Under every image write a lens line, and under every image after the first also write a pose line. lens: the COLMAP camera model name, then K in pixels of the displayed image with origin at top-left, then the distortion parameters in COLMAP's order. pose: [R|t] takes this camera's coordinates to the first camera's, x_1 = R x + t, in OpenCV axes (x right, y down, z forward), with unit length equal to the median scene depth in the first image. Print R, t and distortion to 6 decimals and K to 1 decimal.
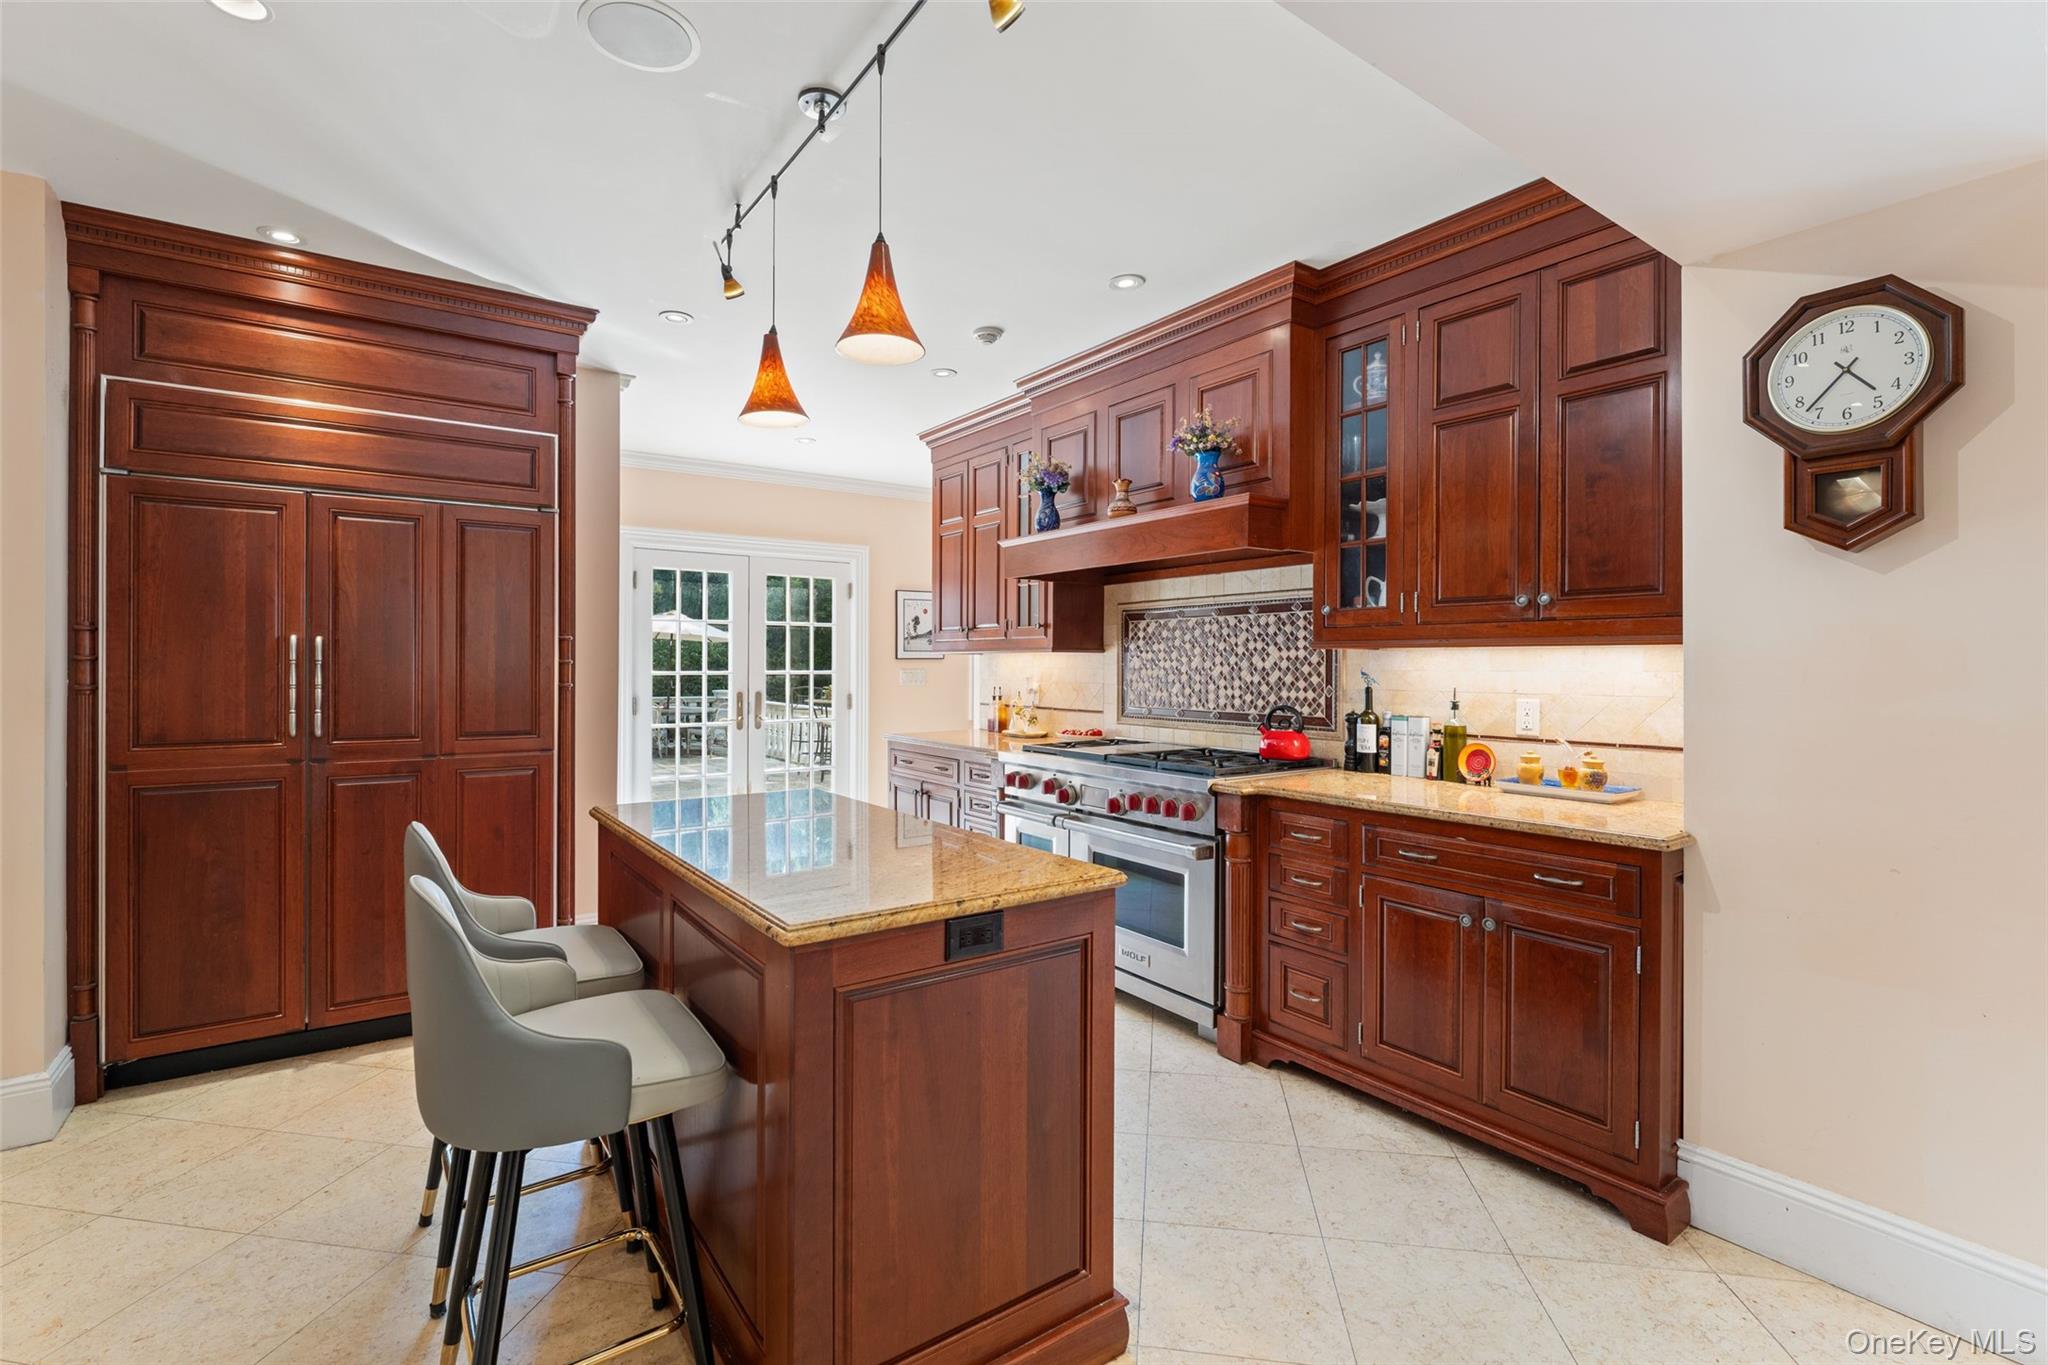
lens RADIAL K [[918.4, 0, 1019.2], [0, 918.4, 668.2], [0, 0, 1]] dist [-0.000909, -0.000060]
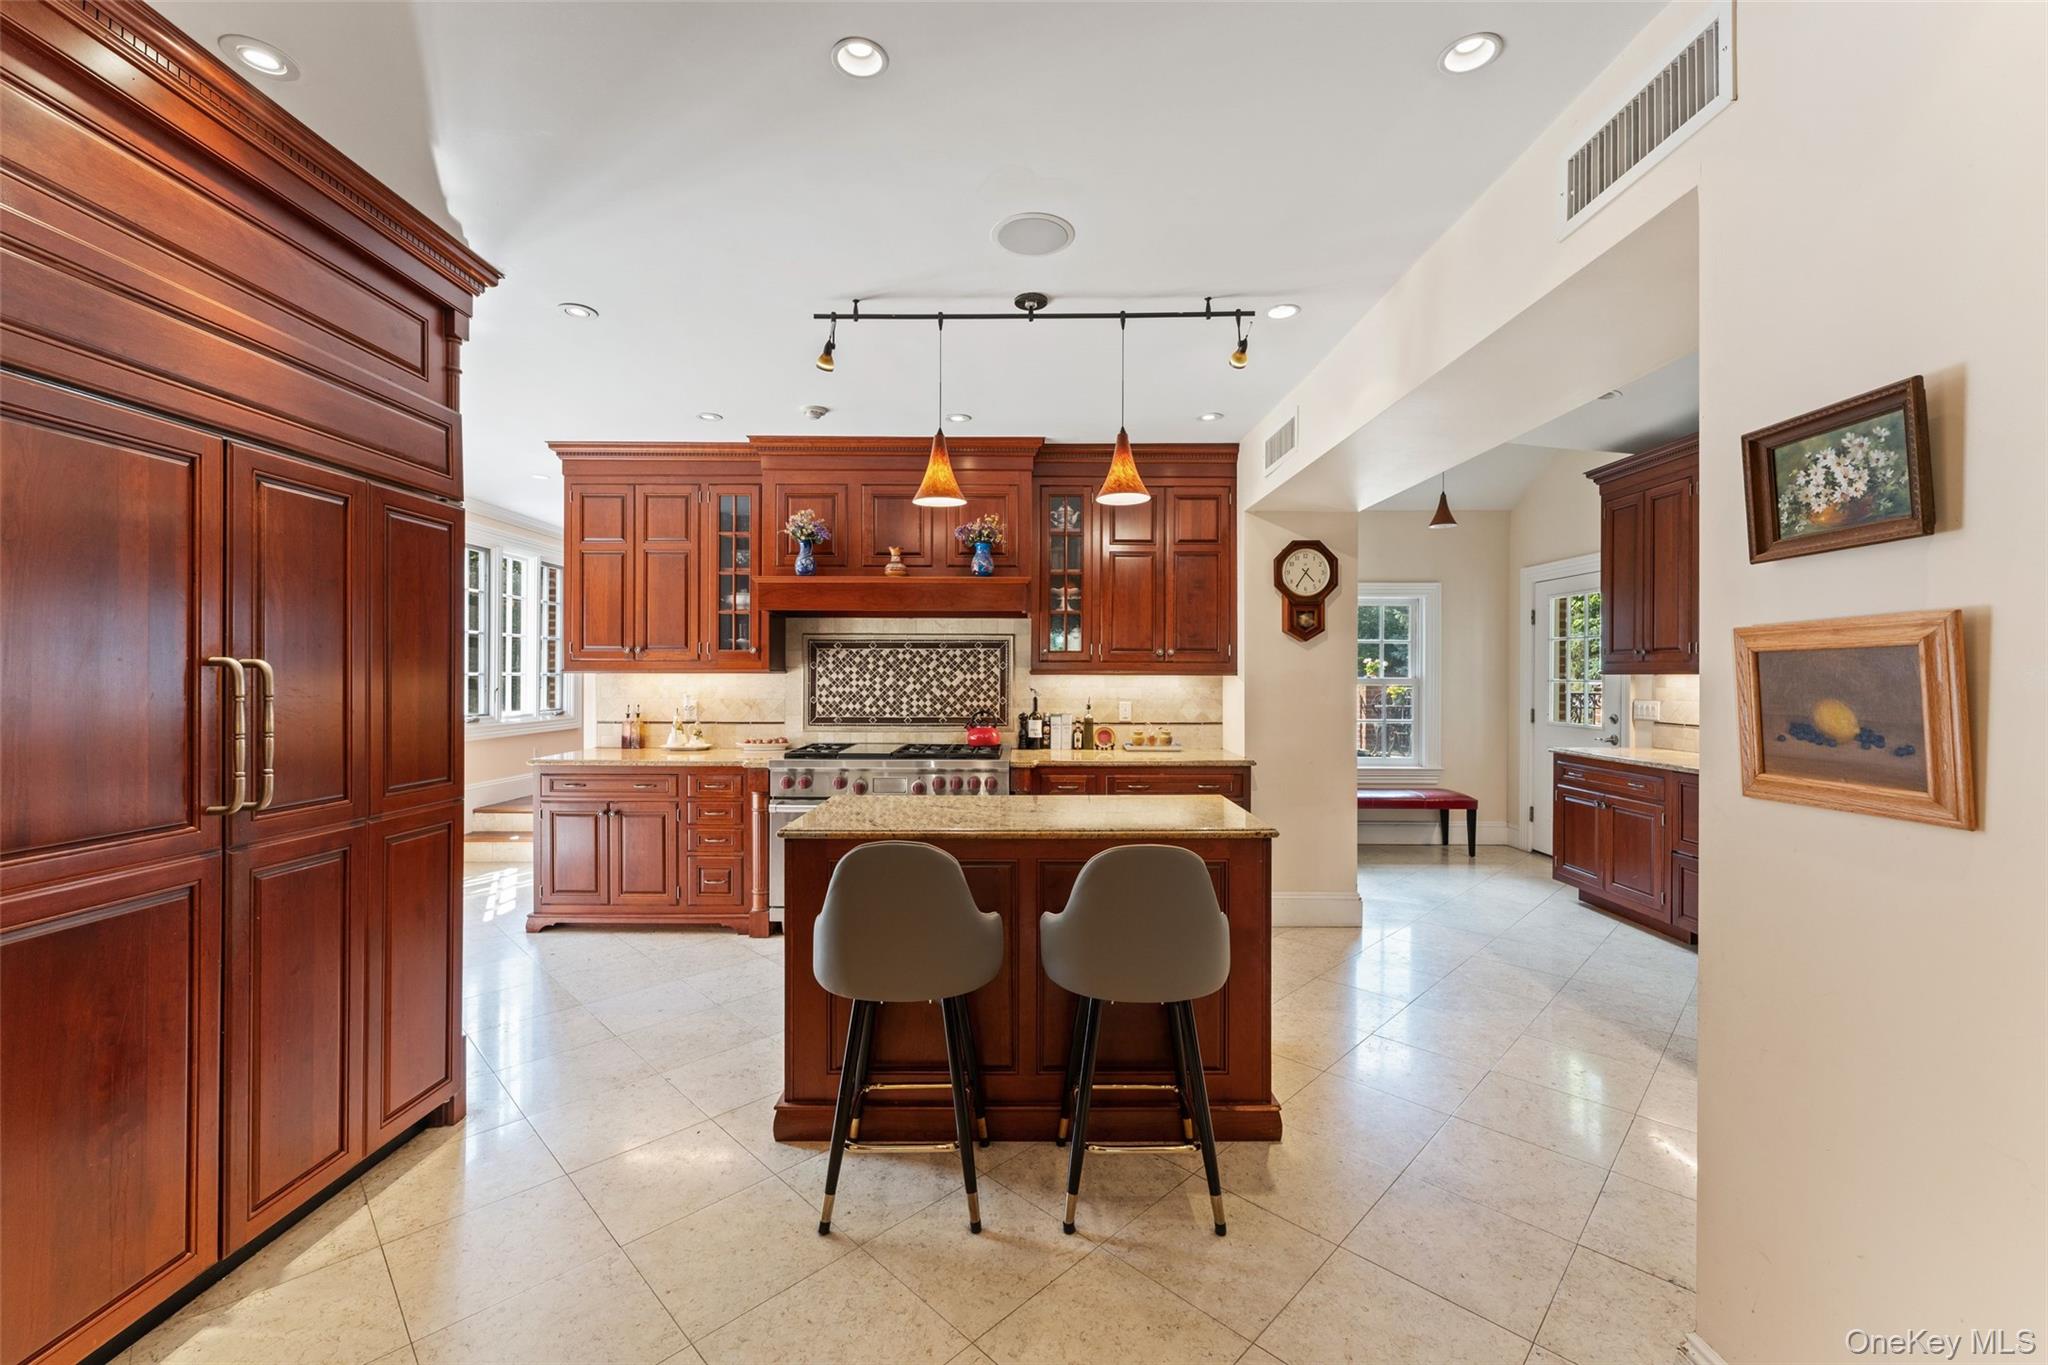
lens RADIAL K [[814.8, 0, 1025.6], [0, 814.8, 672.9], [0, 0, 1]] dist [-0.002061, -0.000113]
pose [[0.576653, 0.000842, 0.816989, -0.743893], [0.001972, 0.999995, -0.002422, -0.017807], [-0.816987, 0.003007, 0.576648, 0.159969]]
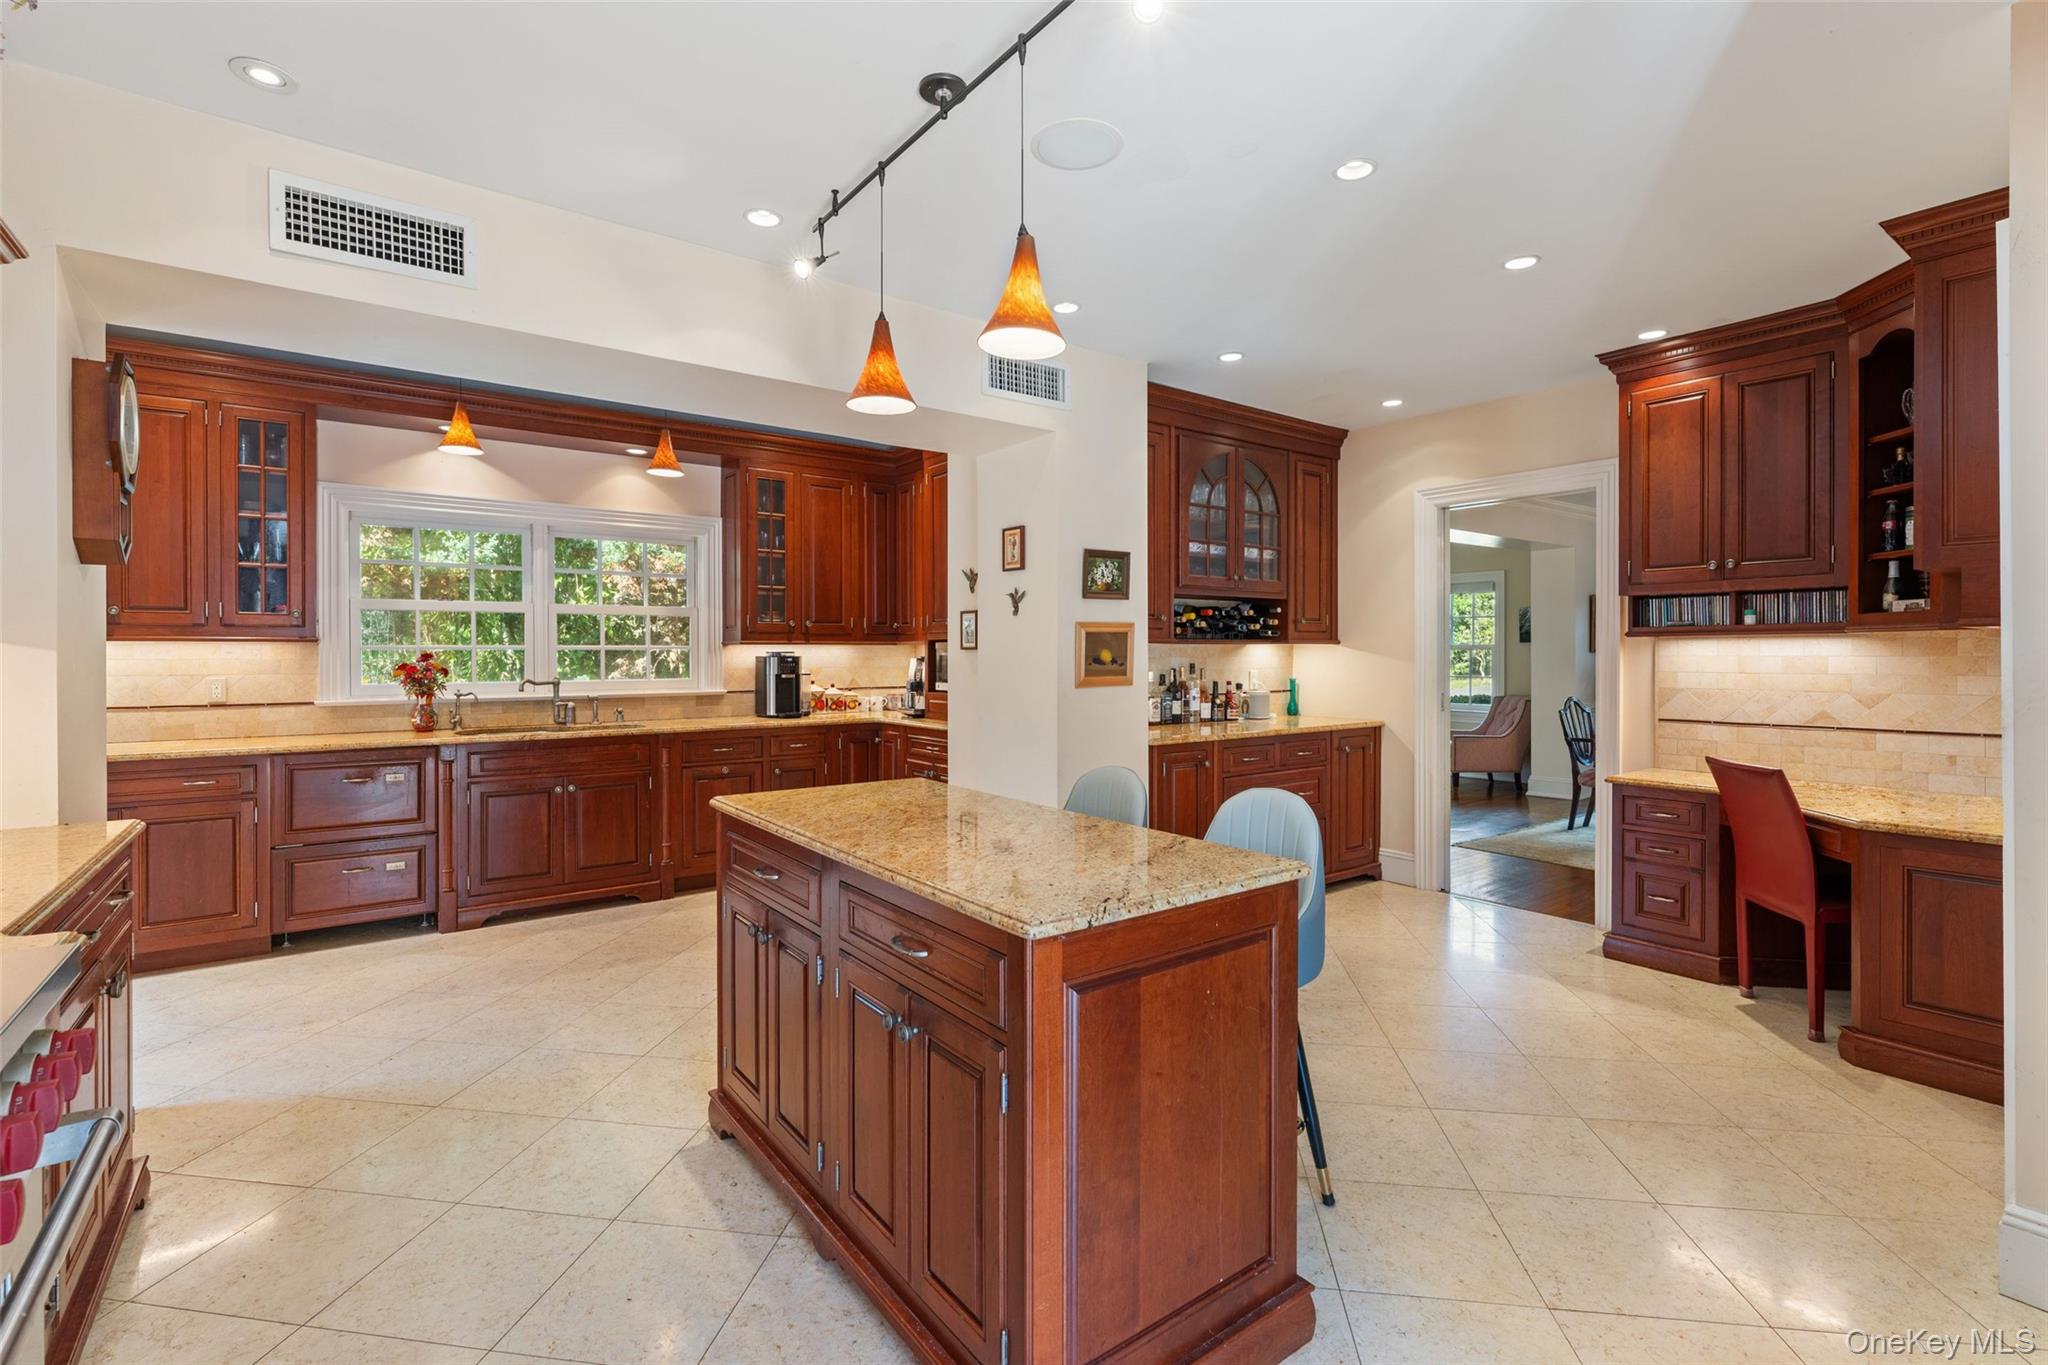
lens RADIAL K [[918.4, 0, 1014.2], [0, 918.4, 654.5], [0, 0, 1]] dist [-0.000909, -0.000060]
pose [[-0.999855, -0.000804, -0.017028, -0.162560], [-0.000861, 0.999994, 0.003341, -0.004585], [0.017025, 0.003355, -0.999849, 1.173841]]
